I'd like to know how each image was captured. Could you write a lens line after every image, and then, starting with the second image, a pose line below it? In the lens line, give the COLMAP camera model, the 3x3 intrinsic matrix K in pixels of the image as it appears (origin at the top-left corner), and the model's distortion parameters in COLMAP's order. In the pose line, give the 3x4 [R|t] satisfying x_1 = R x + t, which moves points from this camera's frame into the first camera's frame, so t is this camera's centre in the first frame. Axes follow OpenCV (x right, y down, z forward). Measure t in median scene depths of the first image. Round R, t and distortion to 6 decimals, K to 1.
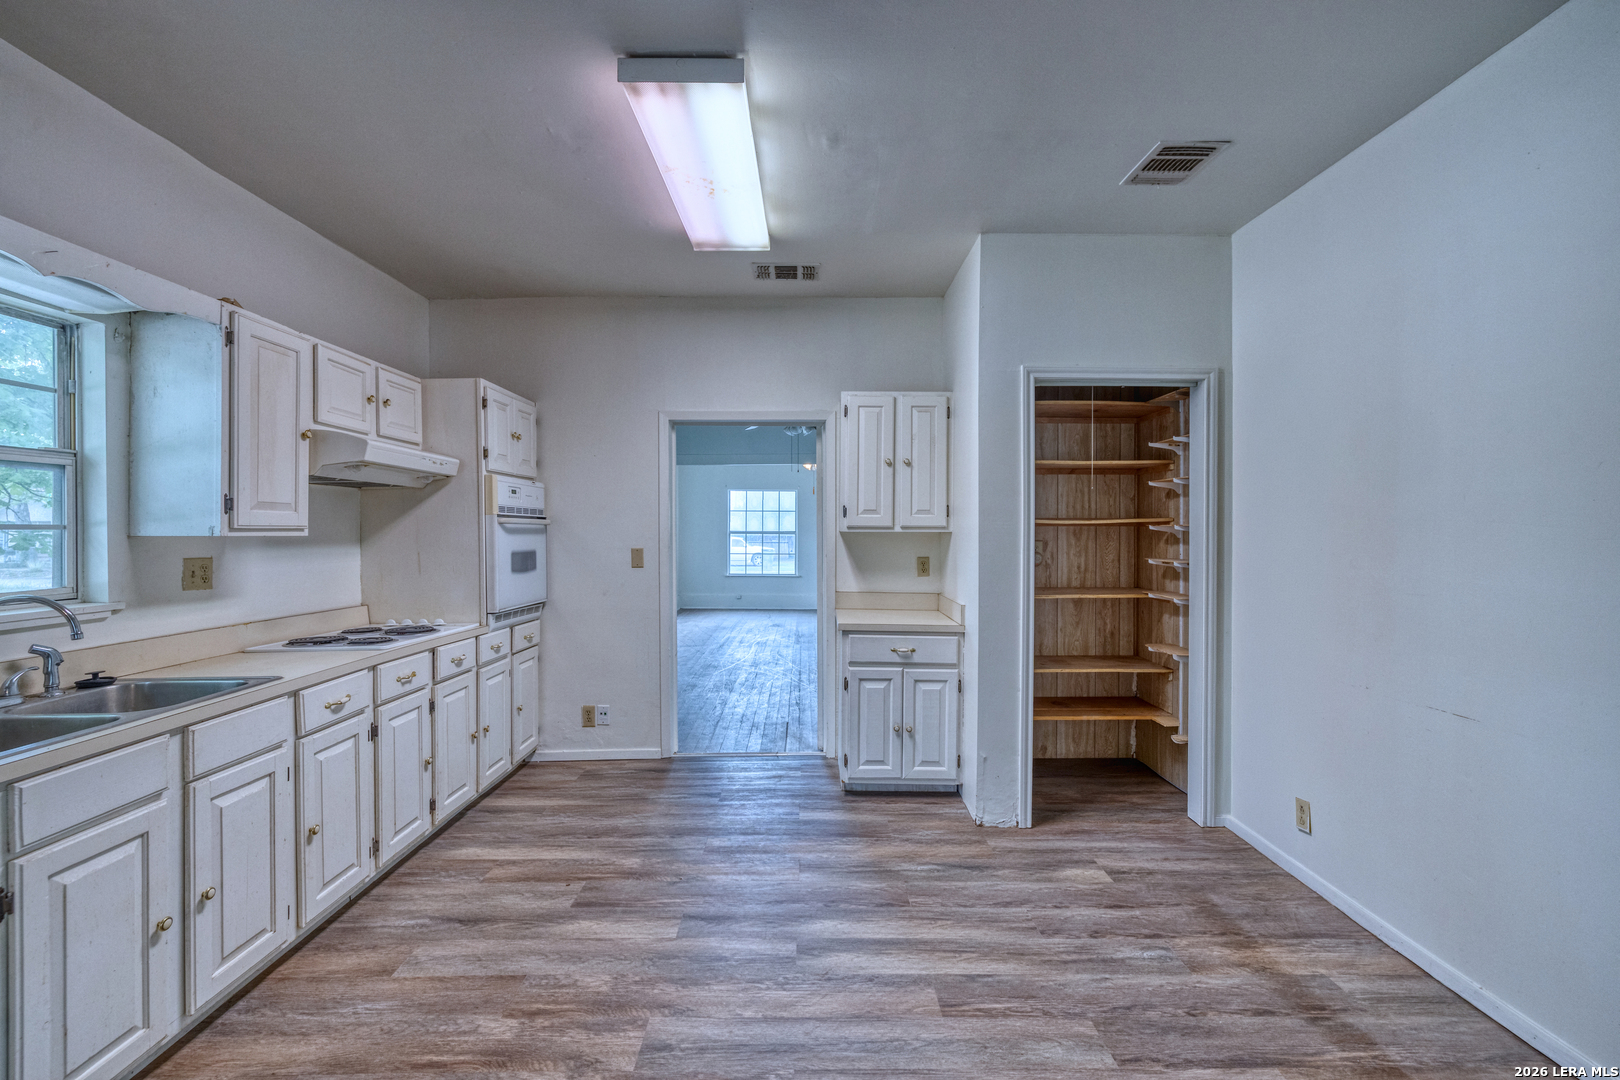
lens RADIAL K [[687.4, 0, 817.6], [0, 687.4, 540.7], [0, 0, 1]] dist [-0.004500, 0.000031]
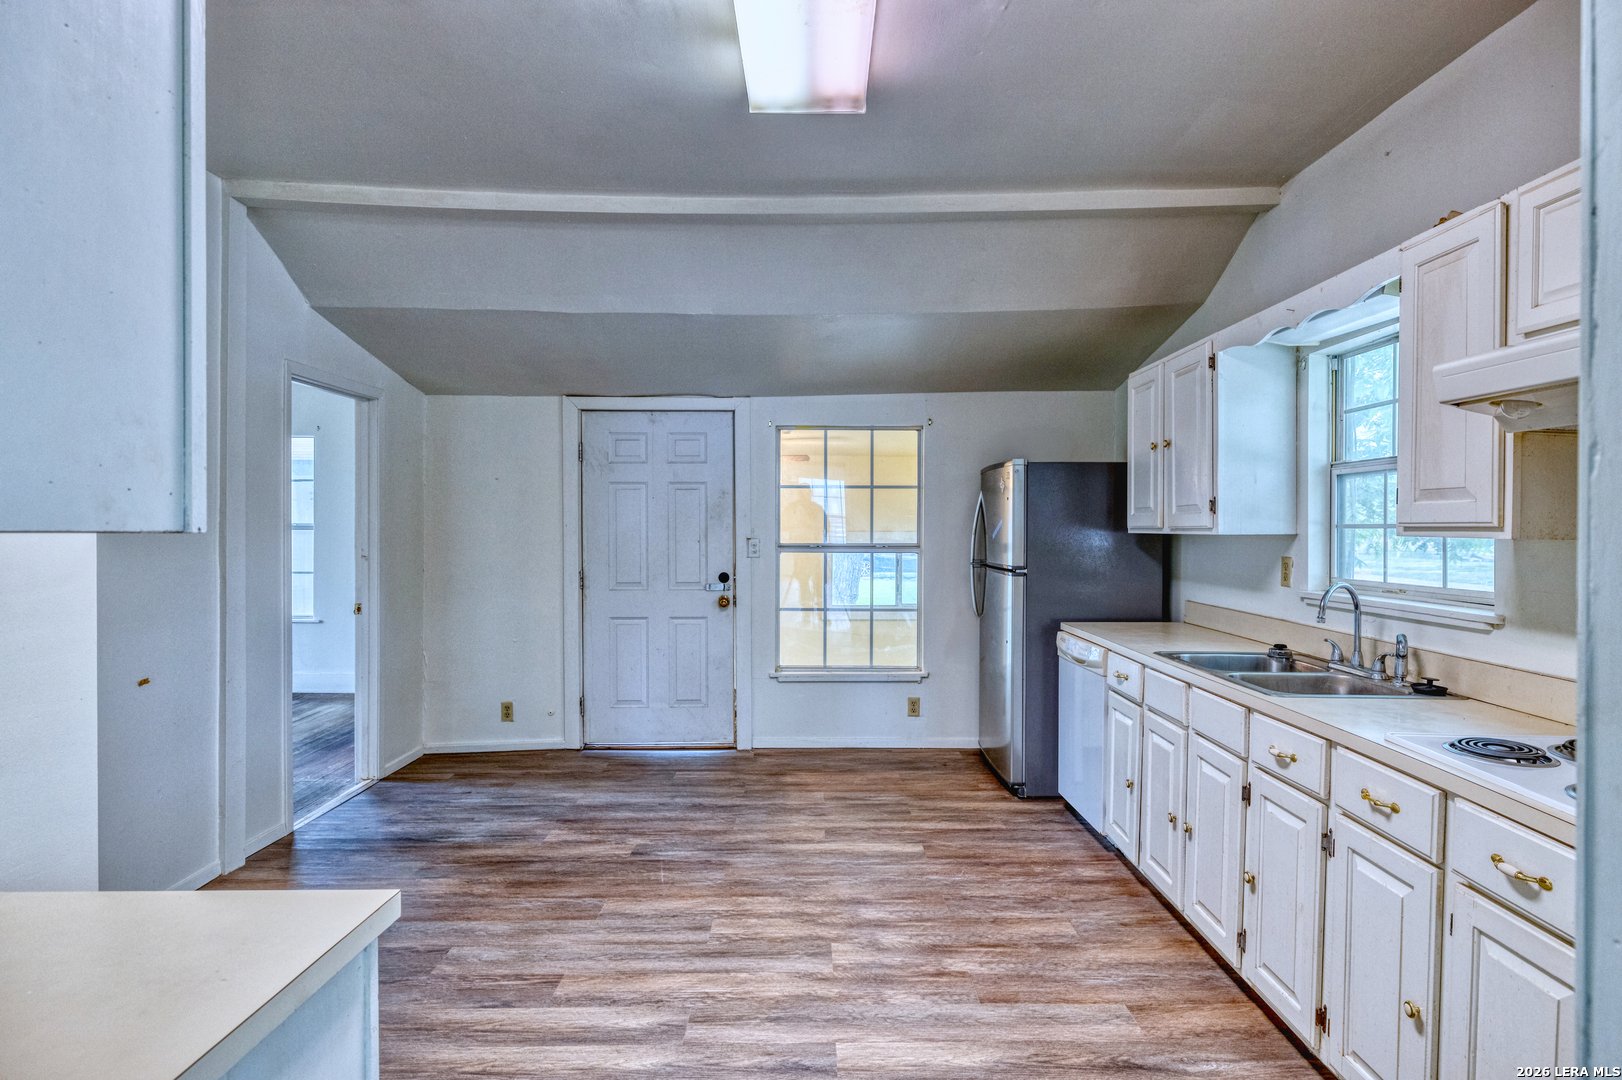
lens RADIAL K [[836.6, 0, 800.6], [0, 836.6, 535.8], [0, 0, 1]] dist [-0.029317, -0.000078]
pose [[-0.999603, -0.005135, 0.027715, -0.170698], [-0.004419, 0.999657, 0.025809, -0.025396], [-0.027838, 0.025677, -0.999283, 1.740475]]
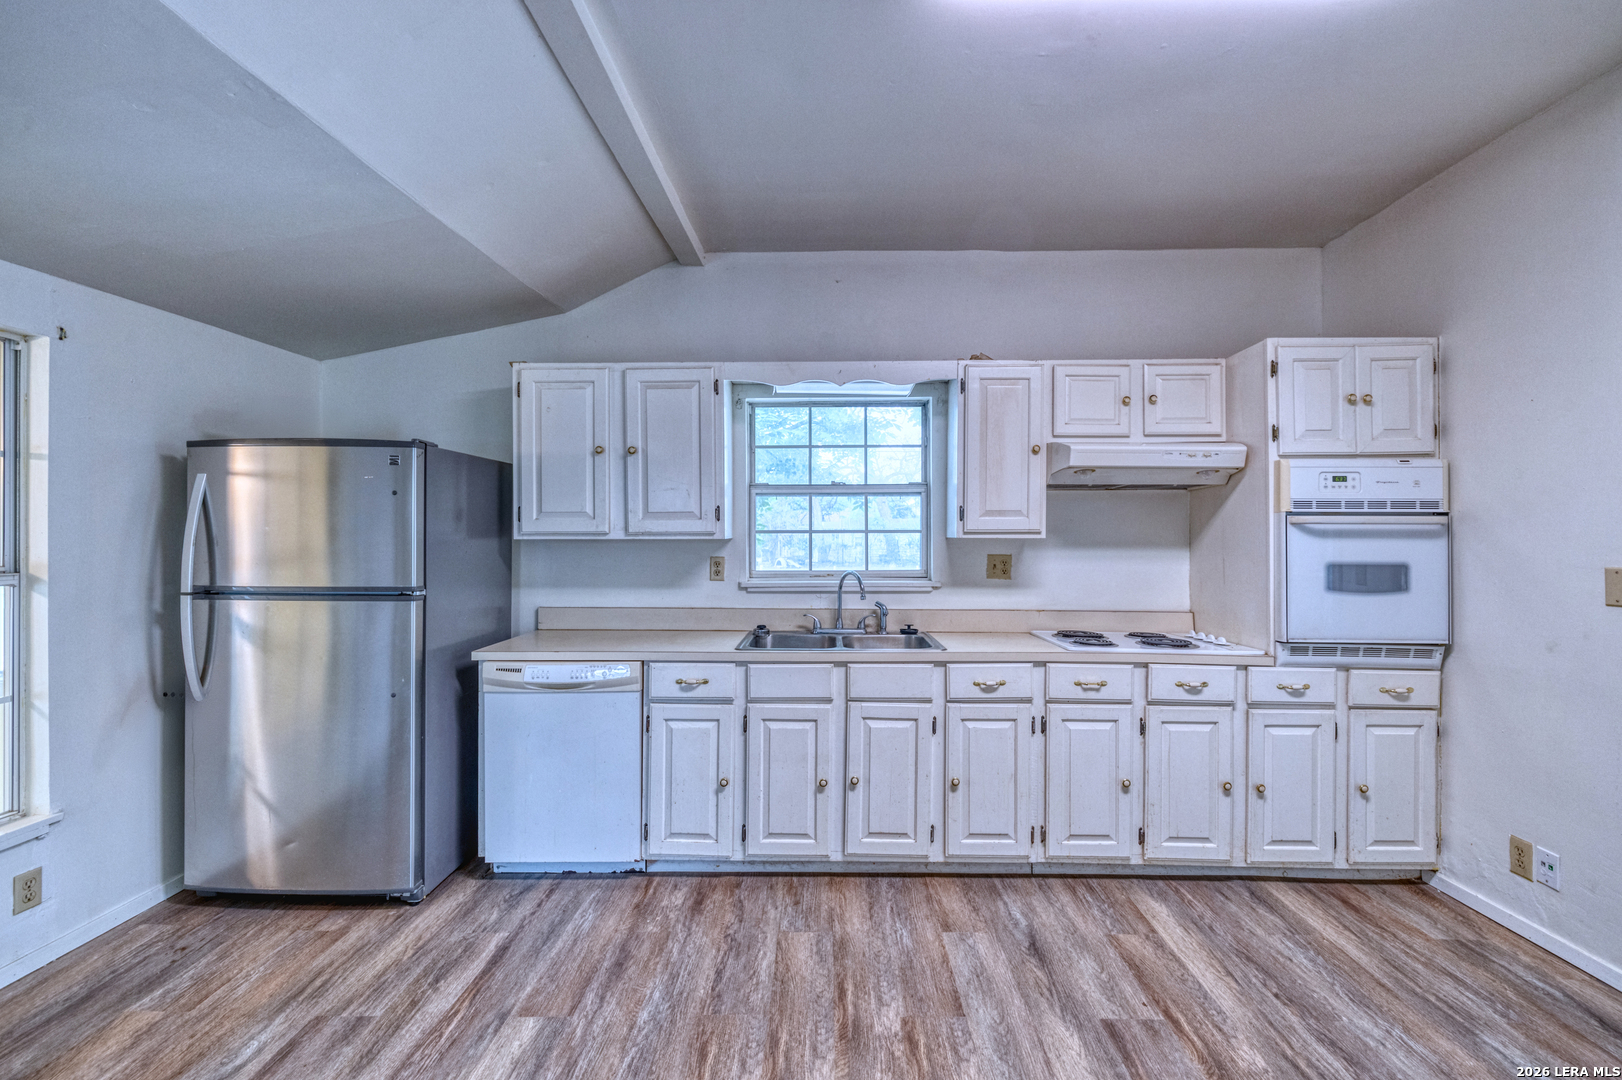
lens RADIAL K [[688.3, 0, 807.4], [0, 688.3, 535.8], [0, 0, 1]] dist [-0.004500, 0.000031]
pose [[-0.046249, 0.004023, -0.998922, 0.414131], [-0.014293, 0.999887, 0.004688, -0.010827], [0.998828, 0.014495, -0.046186, 0.675357]]
